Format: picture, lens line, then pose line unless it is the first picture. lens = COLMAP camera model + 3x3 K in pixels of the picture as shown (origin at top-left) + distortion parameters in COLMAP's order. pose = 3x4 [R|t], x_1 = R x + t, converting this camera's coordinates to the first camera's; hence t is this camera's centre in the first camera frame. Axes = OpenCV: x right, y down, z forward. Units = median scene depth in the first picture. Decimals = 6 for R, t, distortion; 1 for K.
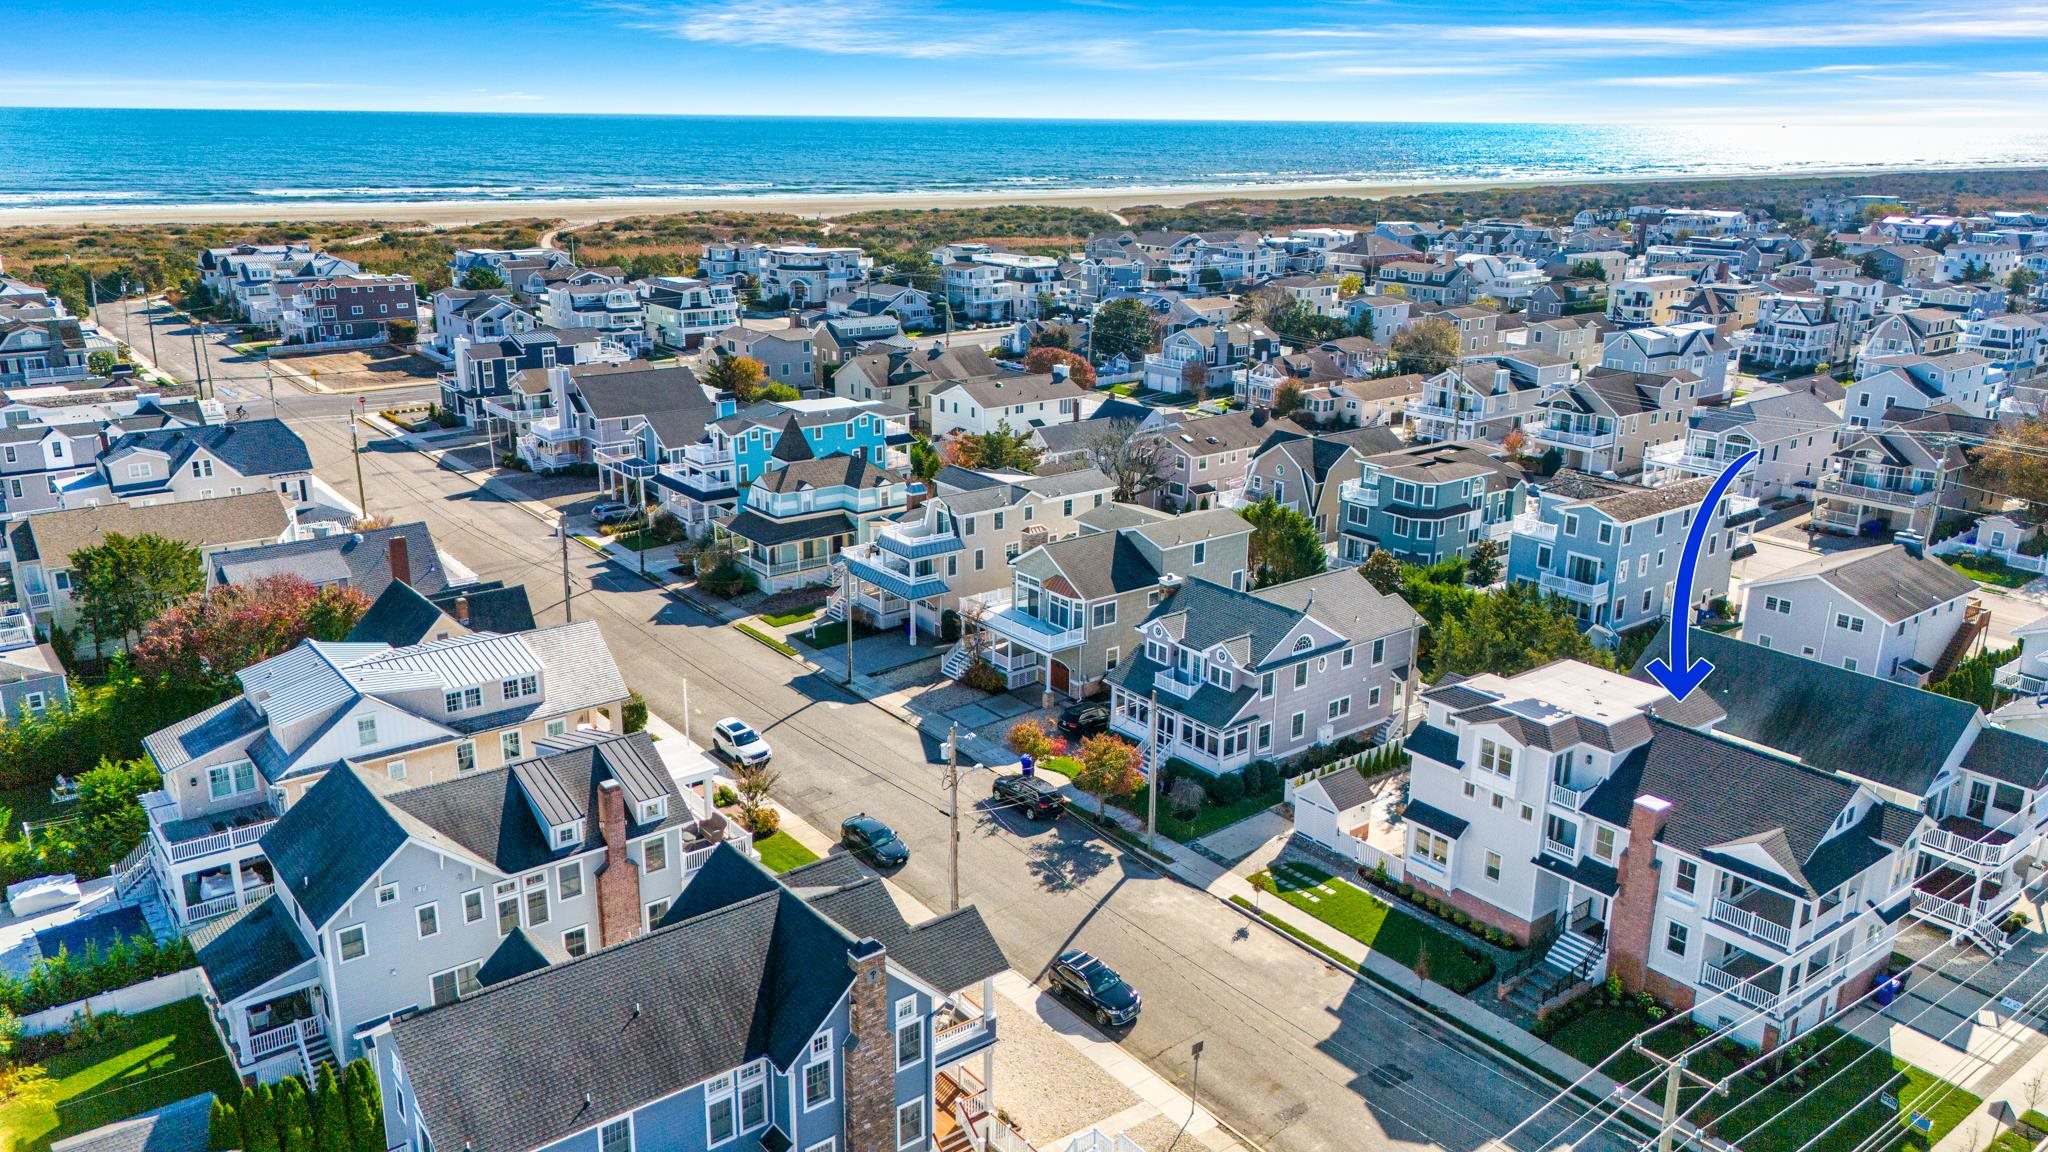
lens RADIAL K [[1504.7, 0, 1018.7], [0, 1504.7, 575.4], [0, 0, 1]] dist [0.072636, -0.071521]
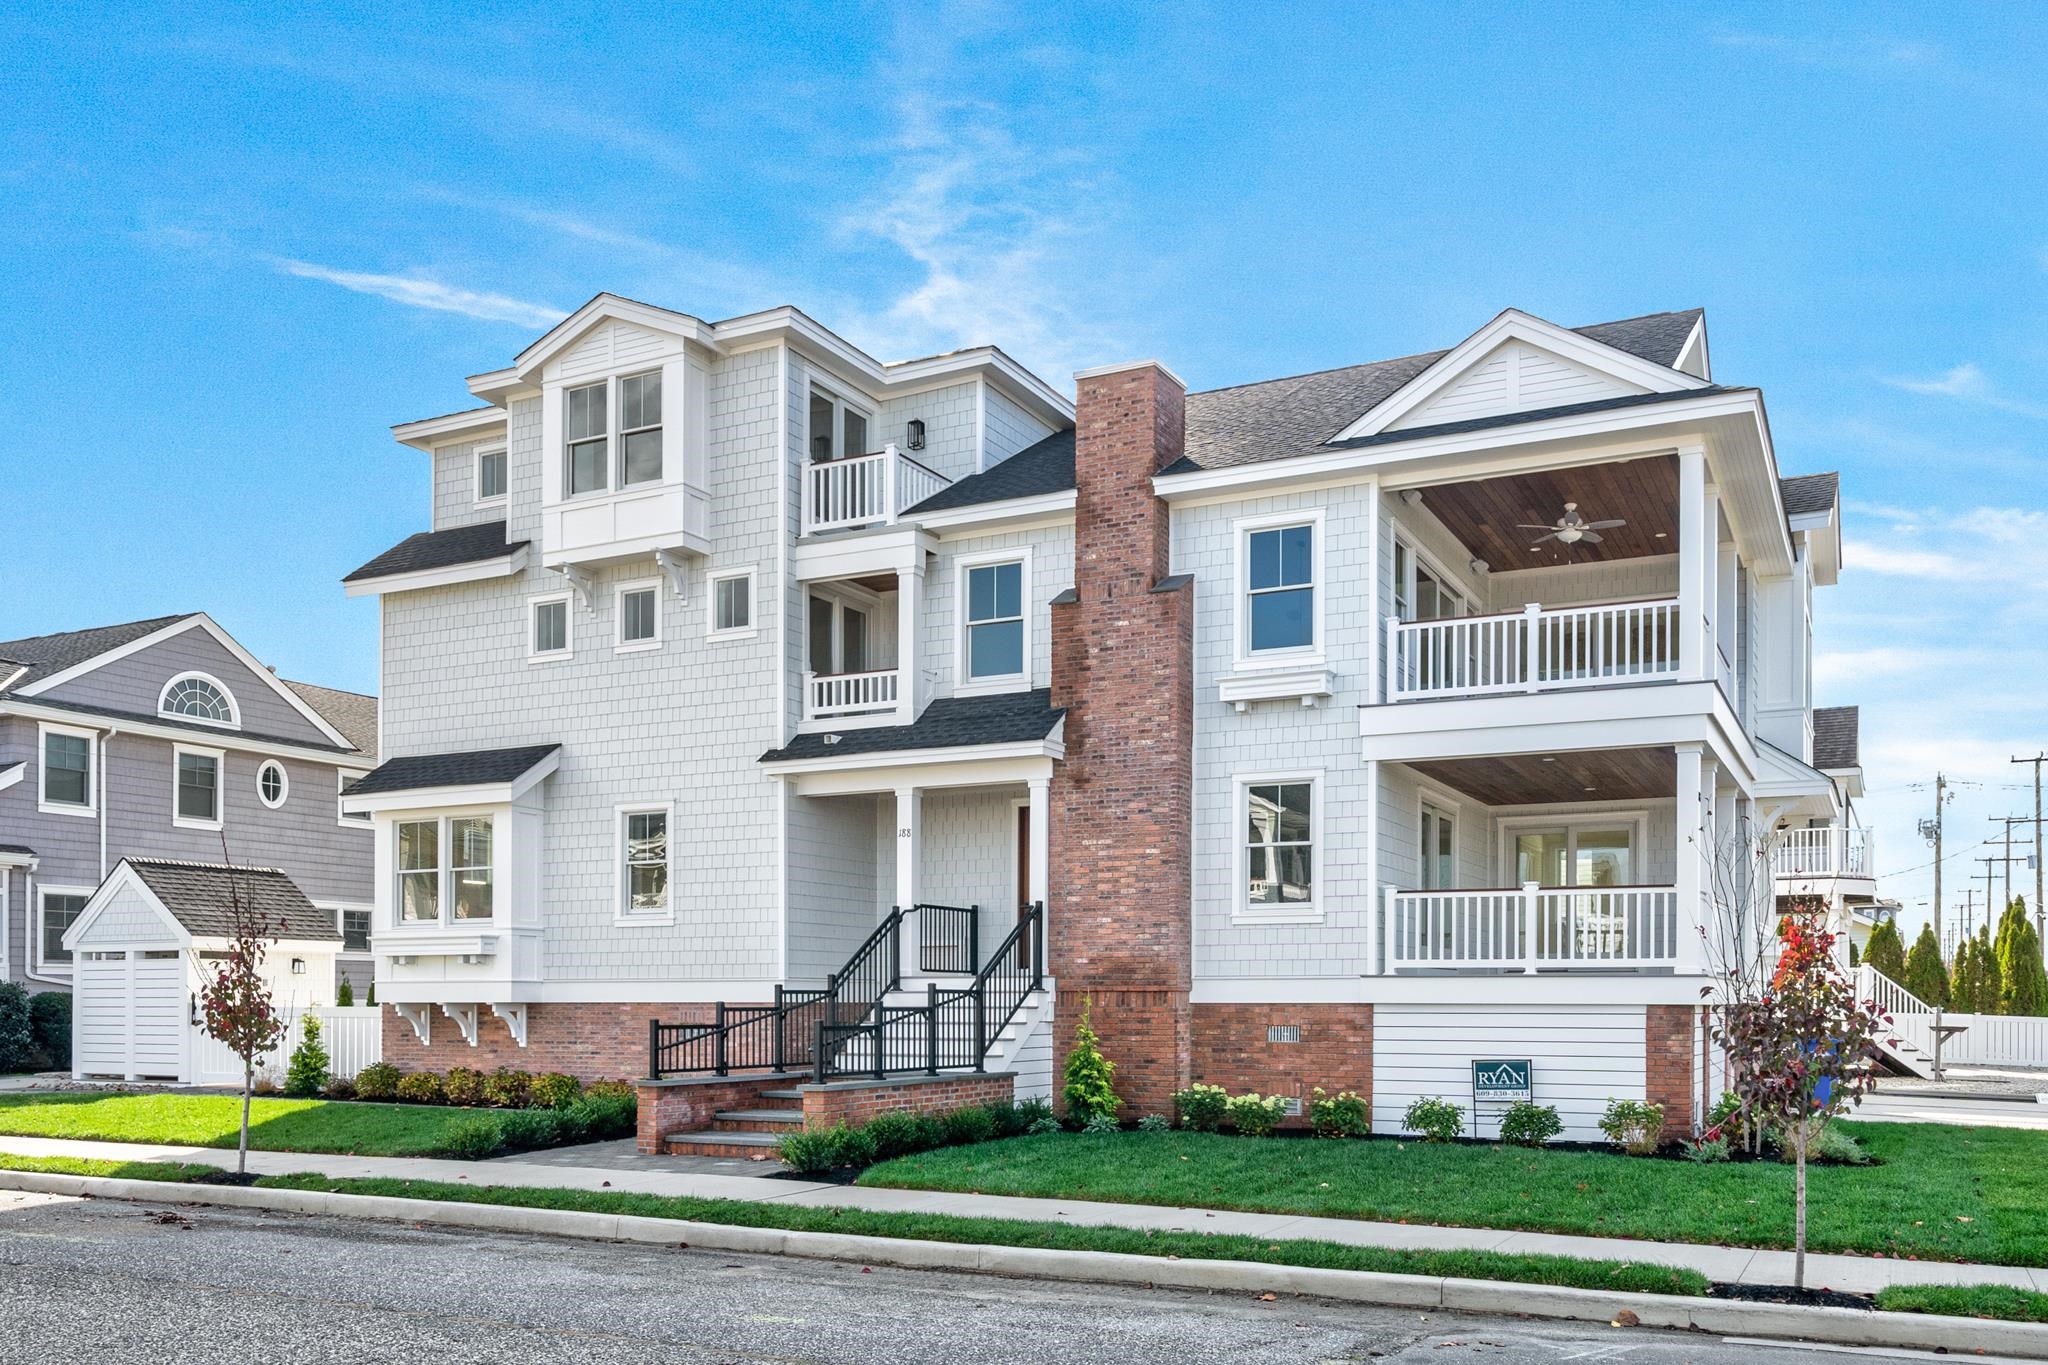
lens RADIAL K [[1608.5, 0, 1096.1], [0, 1608.5, 993.7], [0, 0, 1]] dist [0.005706, 0.007461]
pose [[0.891661, -0.006471, 0.452657, 0.244543], [0.140370, 0.954569, -0.262859, 0.298858], [-0.430391, 0.297921, 0.852060, 0.696277]]
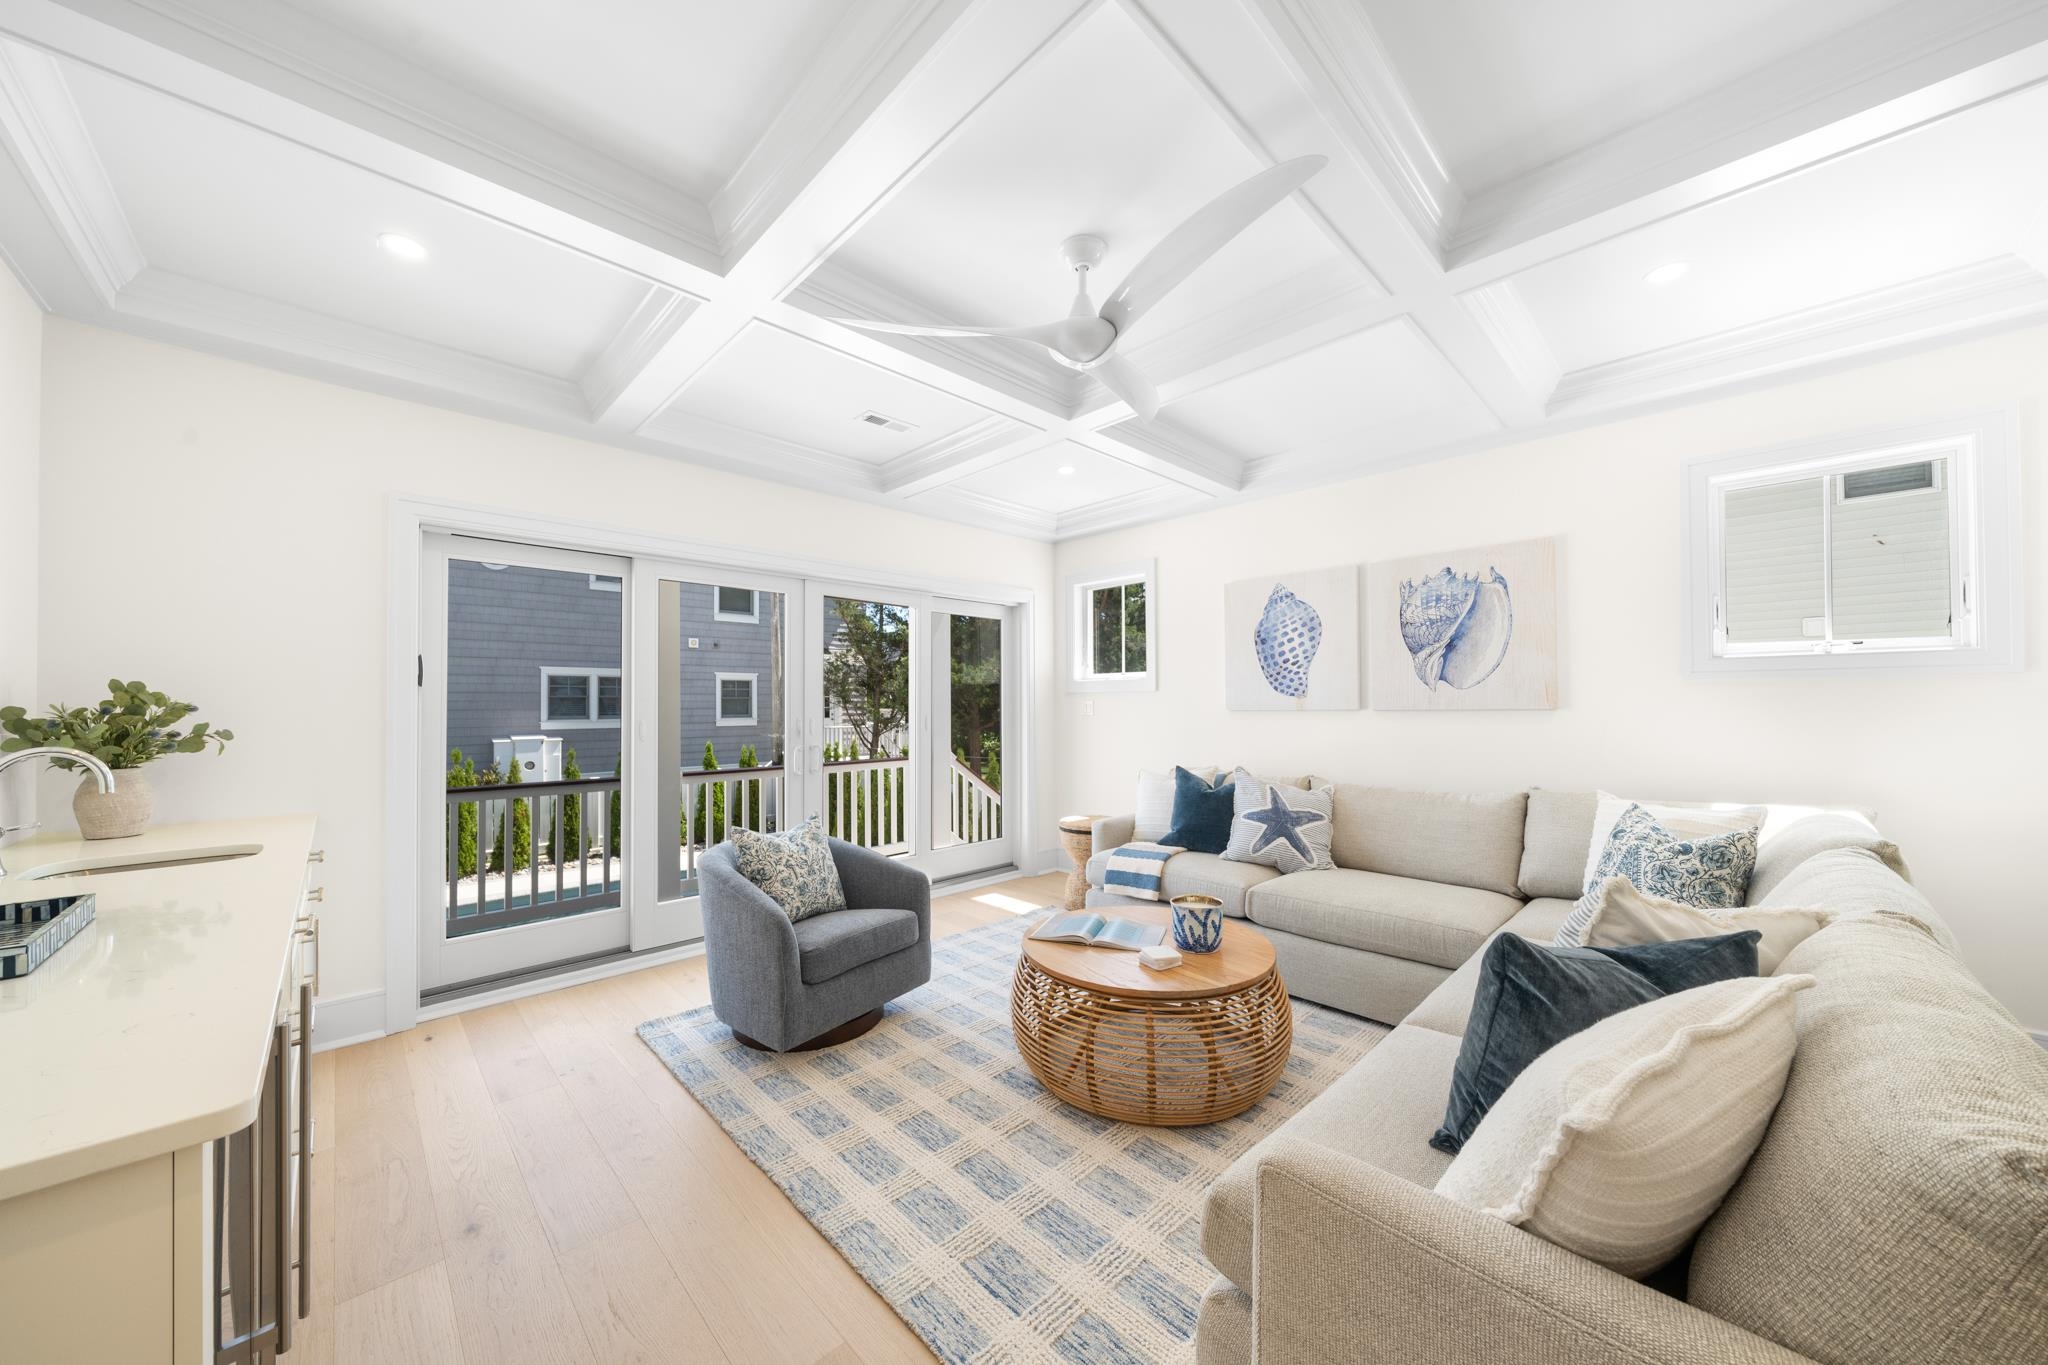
lens RADIAL K [[692.3, 0, 1021.3], [0, 692.3, 699.5], [0, 0, 1]] dist [-0.007722, -0.000057]
pose [[0.994067, -0.011627, 0.108149, 0.370006], [0.042960, 0.955406, -0.292153, 0.176739], [-0.099930, 0.295066, 0.950237, 1.022591]]
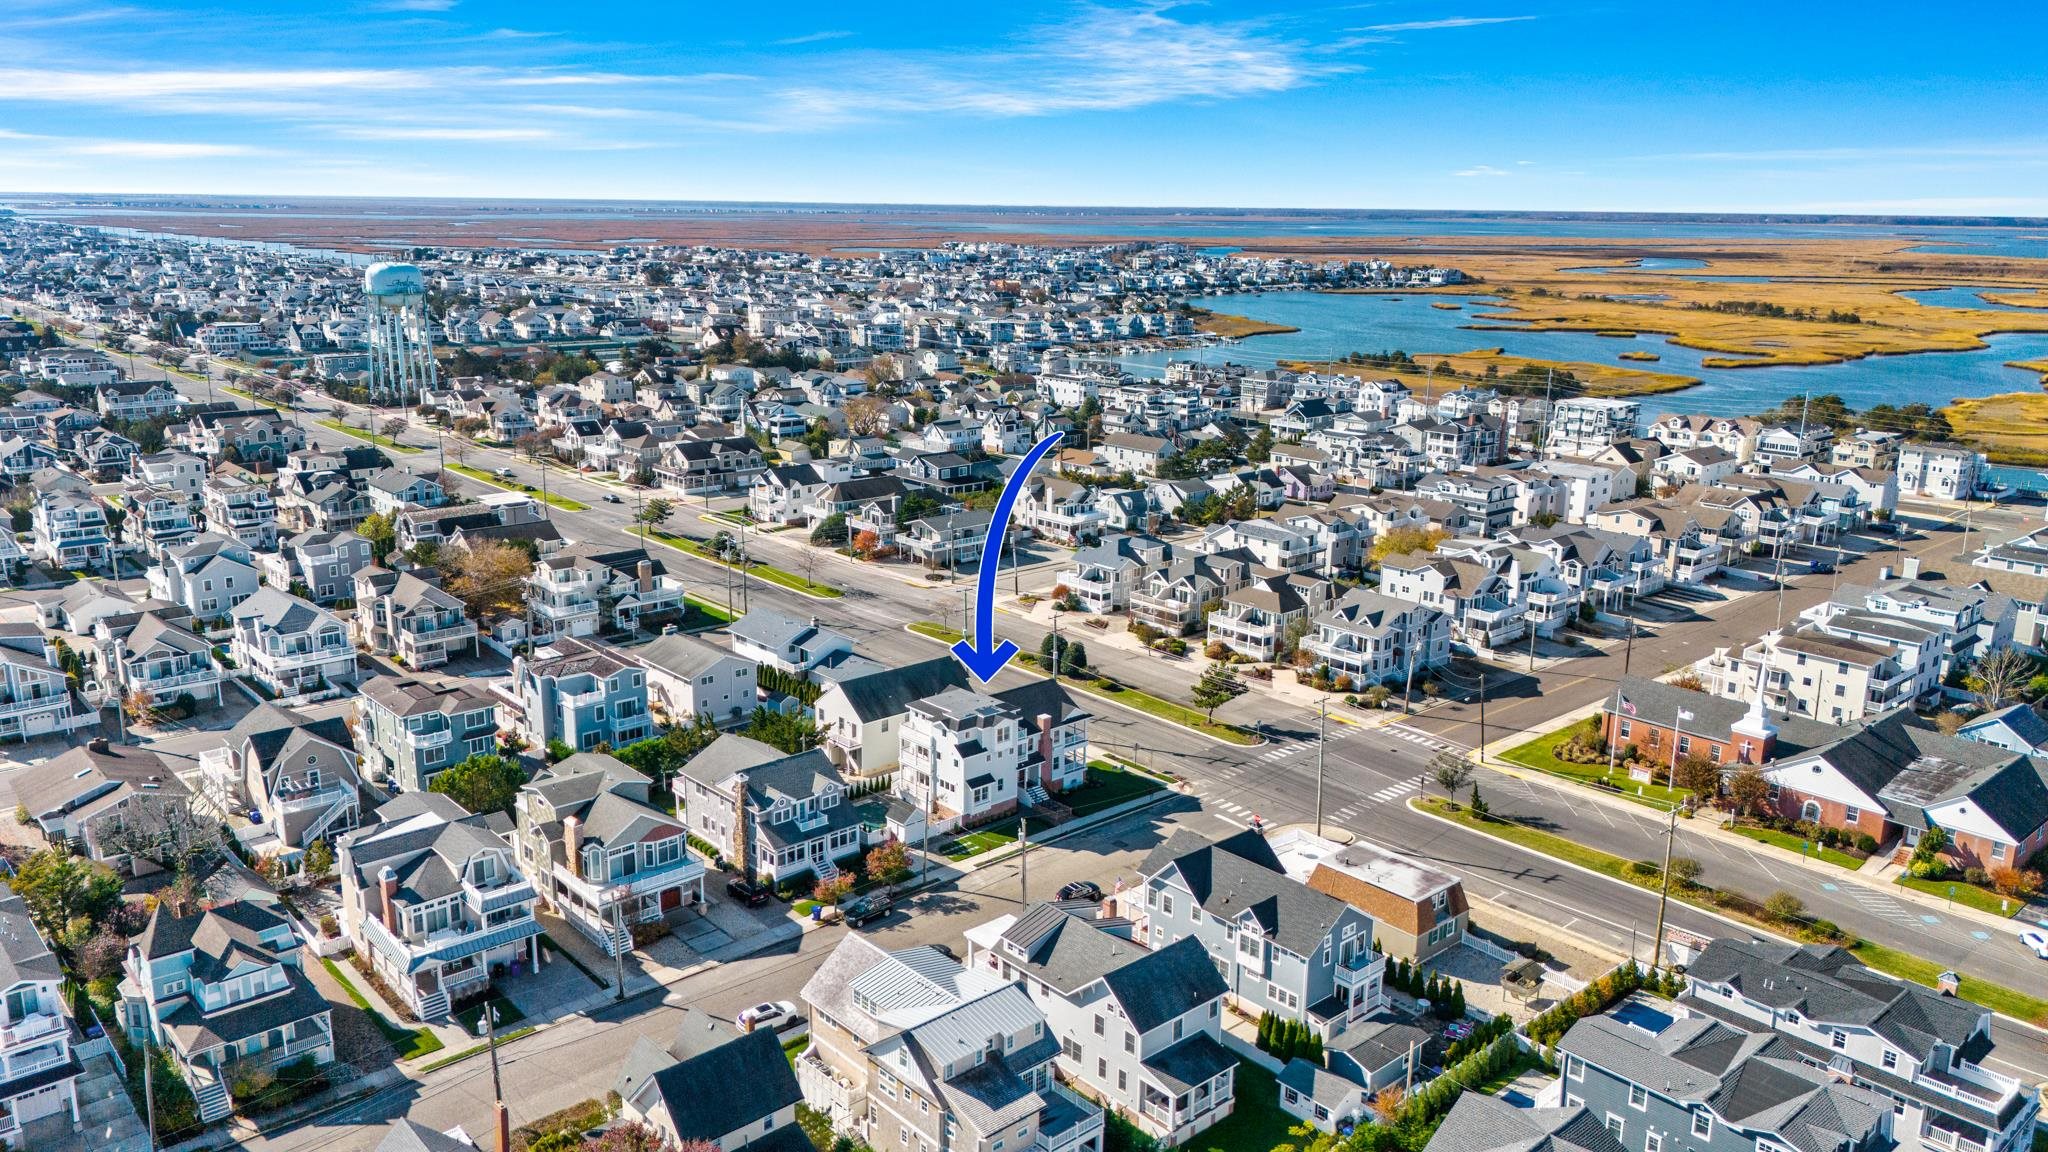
lens RADIAL K [[1493.2, 0, 1024.0], [0, 1493.2, 576.0], [0, 0, 1]] dist [0.156560, -0.240943]
pose [[-0.071187, -0.249856, 0.965663, -1.649503], [0.279032, 0.924479, 0.259770, -0.618883], [-0.957640, 0.287943, 0.003907, 0.851262]]
